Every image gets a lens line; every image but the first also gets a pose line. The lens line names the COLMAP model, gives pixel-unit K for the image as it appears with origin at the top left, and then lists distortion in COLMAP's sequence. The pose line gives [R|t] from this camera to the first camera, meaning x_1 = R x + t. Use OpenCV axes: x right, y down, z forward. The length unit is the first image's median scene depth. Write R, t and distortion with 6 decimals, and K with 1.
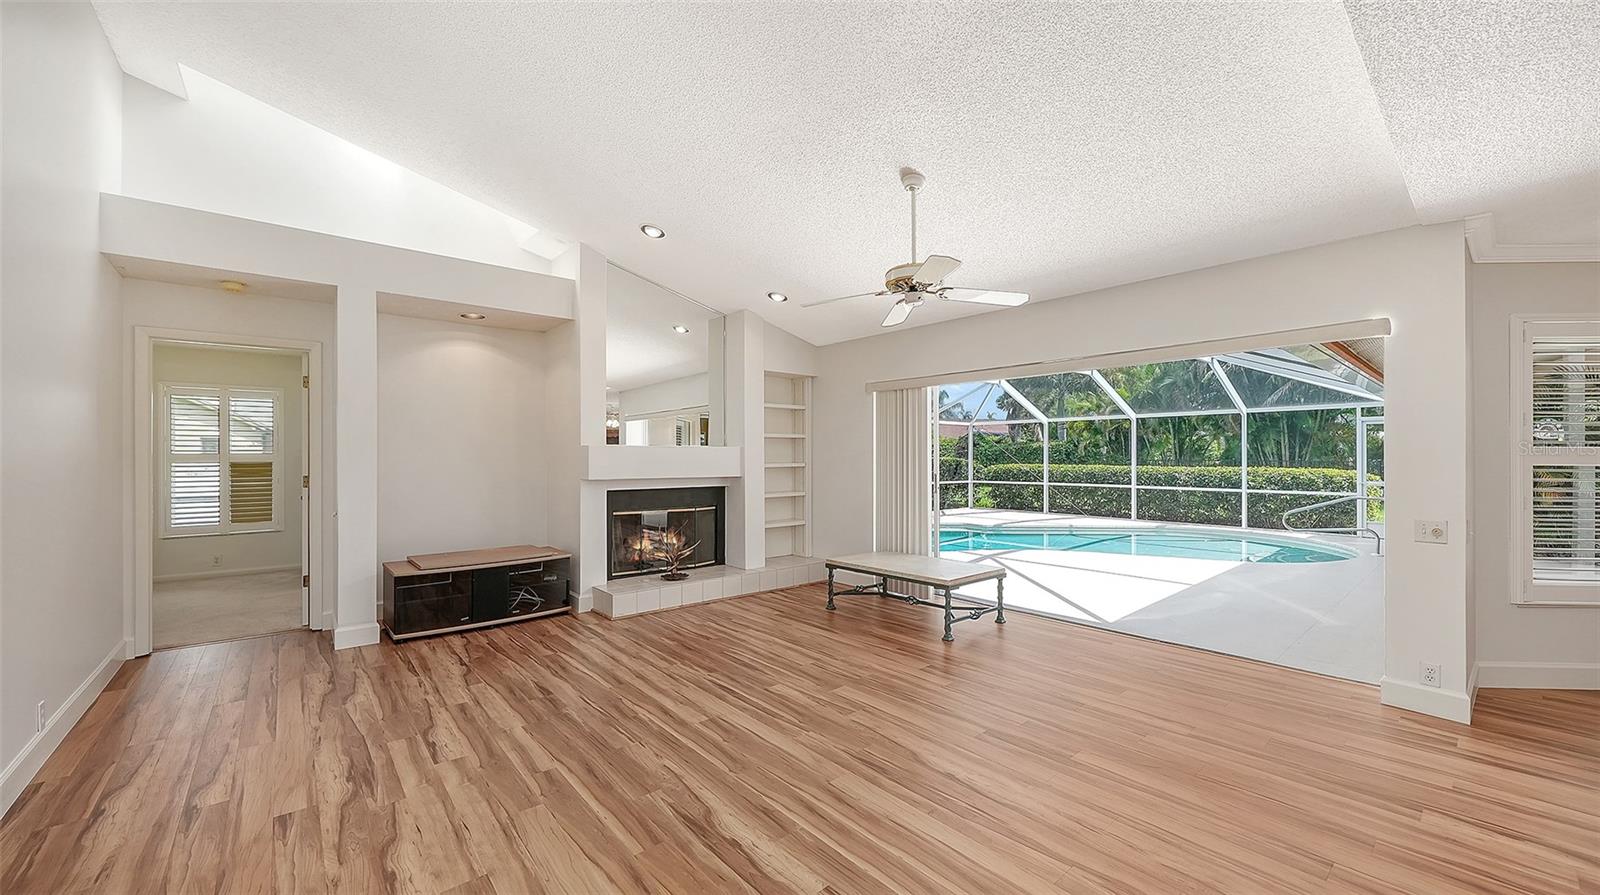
lens RADIAL K [[606.2, 0, 803.6], [0, 606.2, 452.2], [0, 0, 1]] dist [-0.001254, -0.000247]
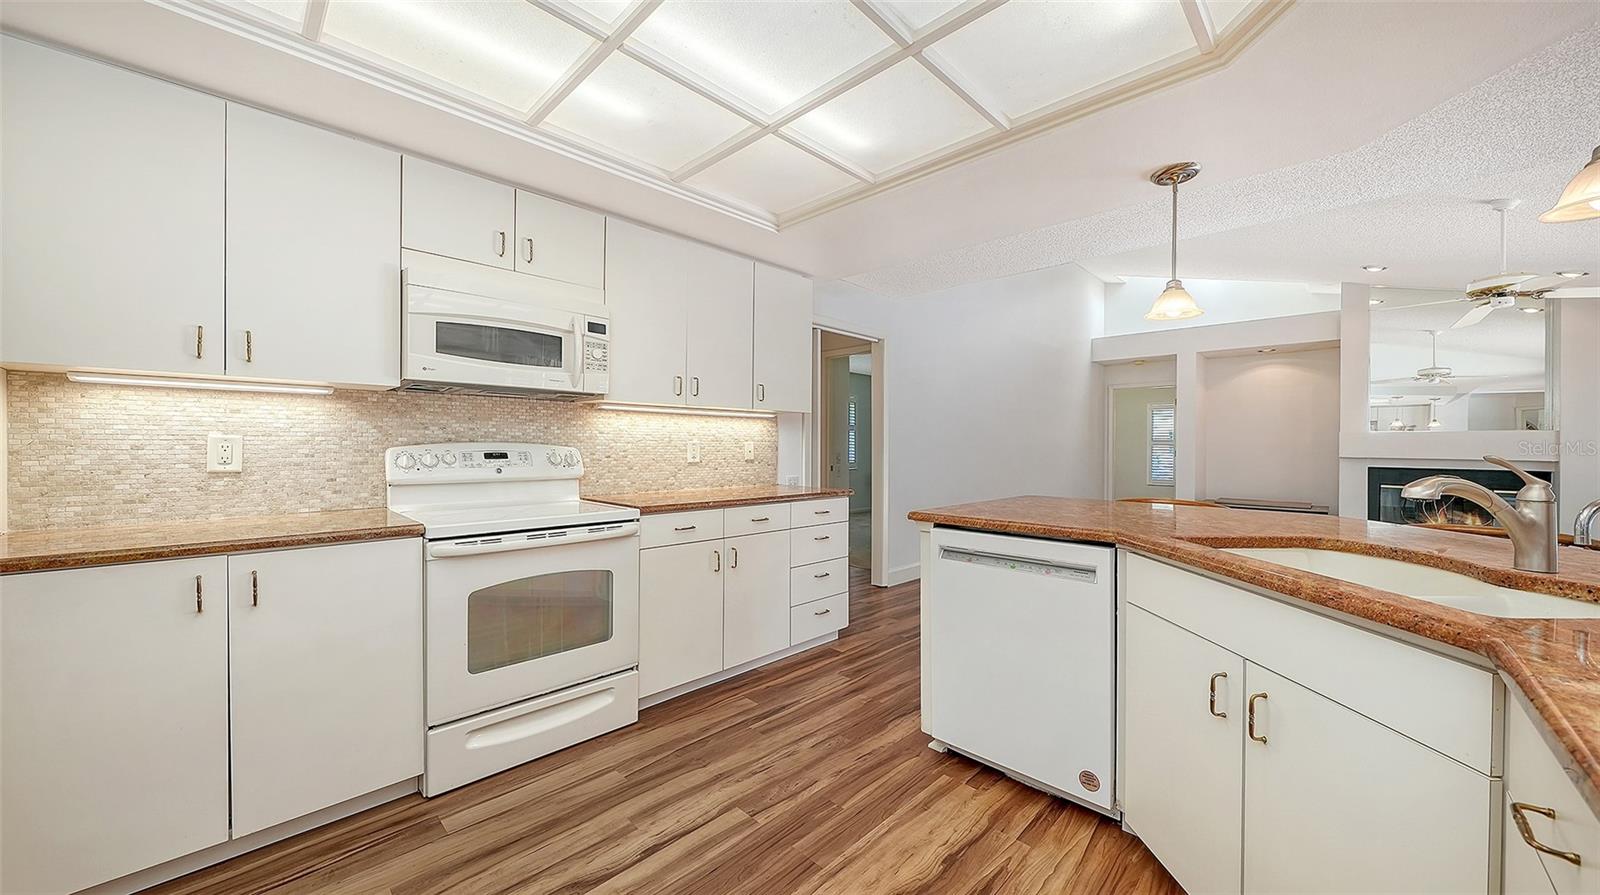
lens RADIAL K [[562.2, 0, 802.1], [0, 562.2, 447.6], [0, 0, 1]] dist [-0.004199, -0.000548]
pose [[0.075521, 0.006181, -0.997125, 1.169475], [-0.006564, 0.999962, 0.005702, 0.039404], [0.997123, 0.006114, 0.075559, -0.438750]]
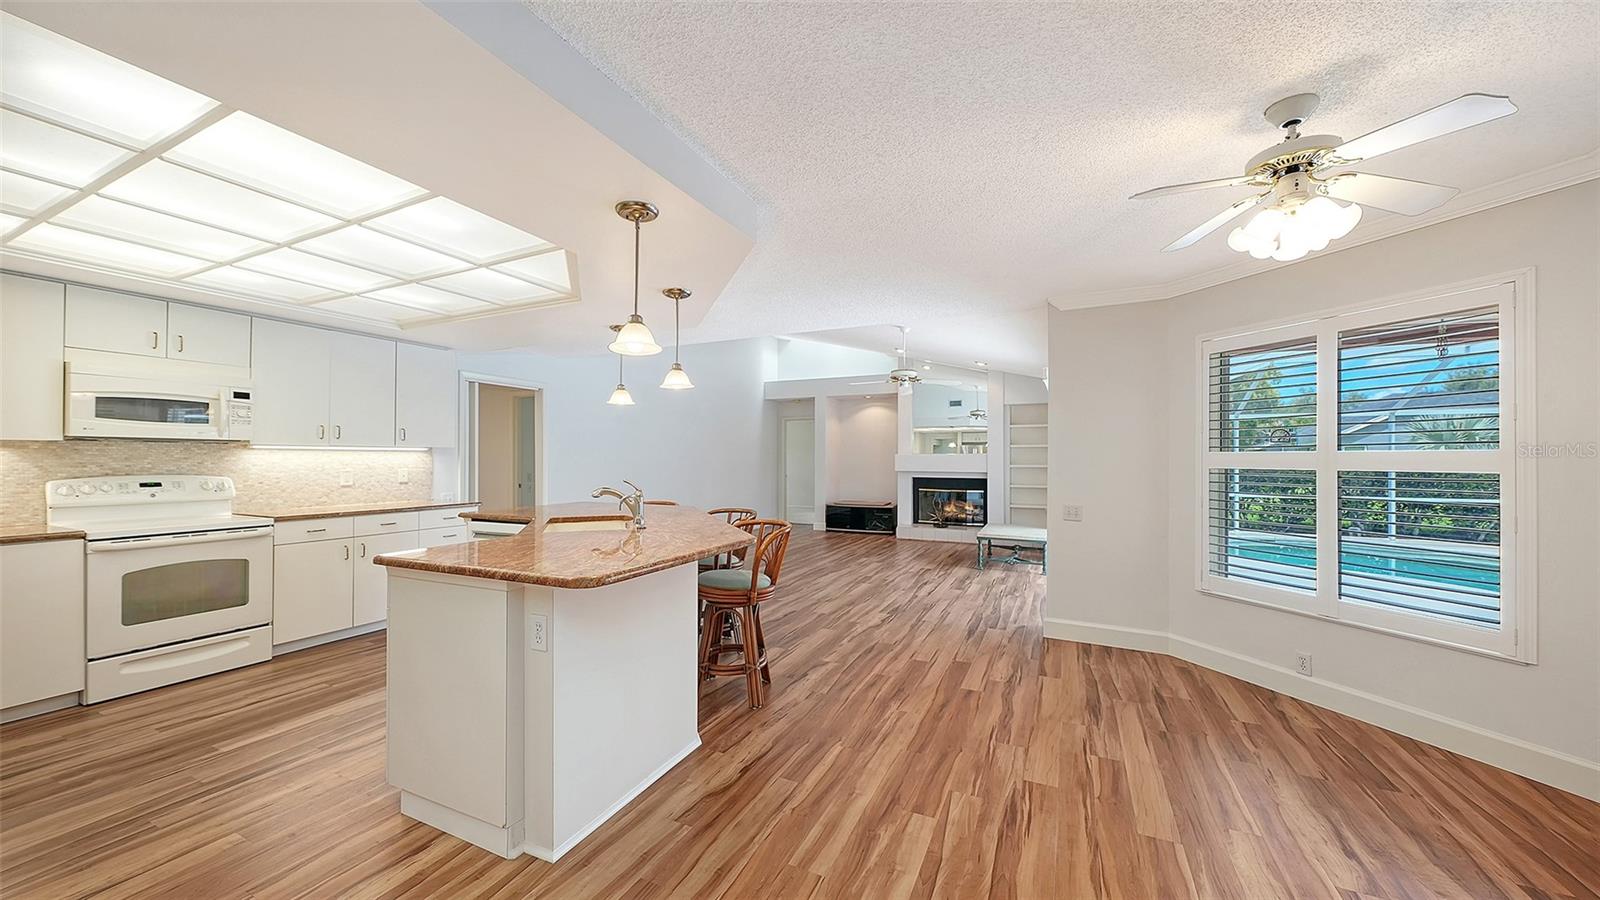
lens RADIAL K [[562.2, 0, 796.3], [0, 562.2, 453.9], [0, 0, 1]] dist [-0.004199, -0.000548]
pose [[0.396539, -0.006585, -0.917994, 1.817197], [-0.001621, 0.999968, -0.007873, 0.006479], [0.918017, 0.004610, 0.396515, -0.101476]]
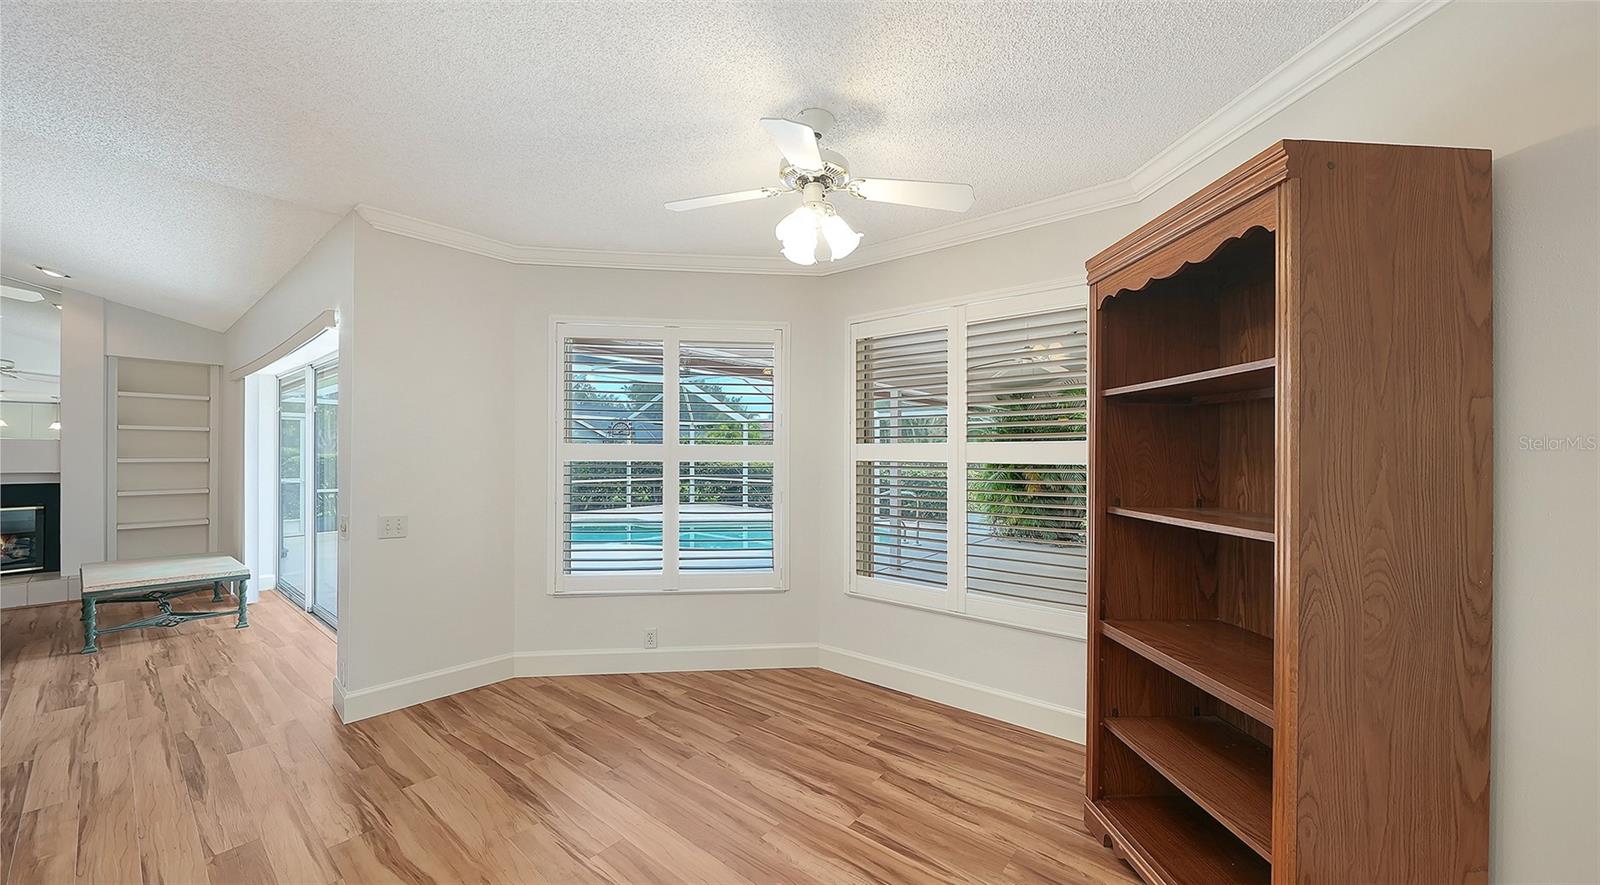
lens RADIAL K [[562.2, 0, 809.0], [0, 562.2, 450.3], [0, 0, 1]] dist [-0.004199, -0.000548]
pose [[0.982837, 0.008357, 0.184286, 1.411707], [-0.007568, 0.999959, -0.004983, 0.007711], [-0.184320, 0.003503, 0.982860, -0.018698]]
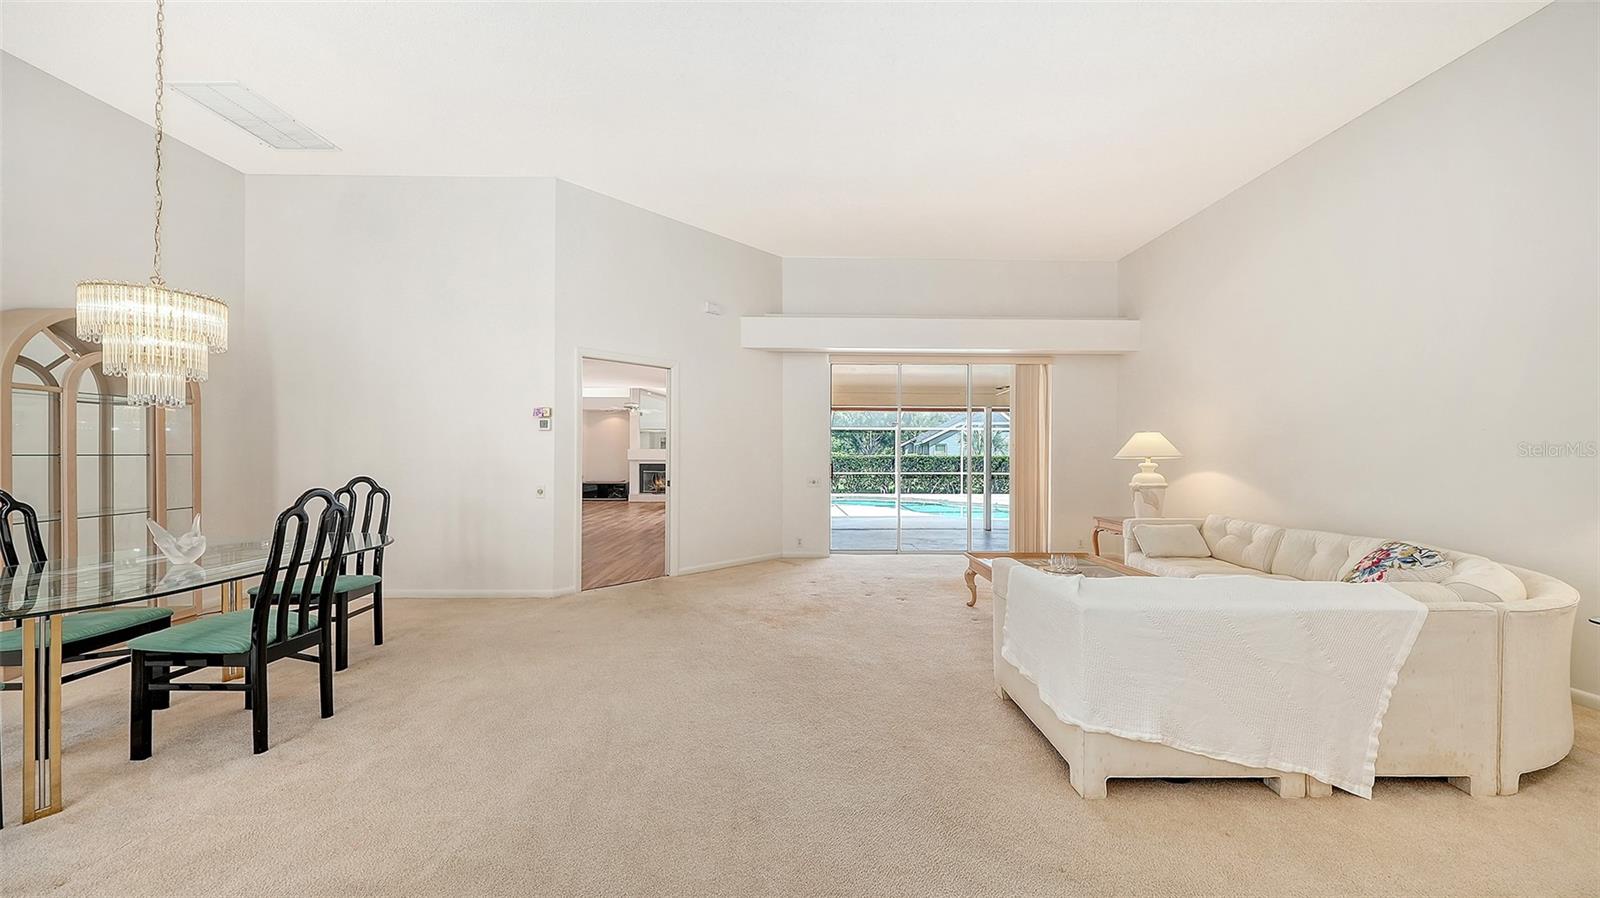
lens RADIAL K [[562.2, 0, 805.5], [0, 562.2, 461.4], [0, 0, 1]] dist [-0.004199, -0.000548]
pose [[0.771511, 0.008304, -0.636162, 3.317465], [-0.000430, 0.999921, 0.012531, 0.025069], [0.636216, -0.009395, 0.771454, -1.048969]]
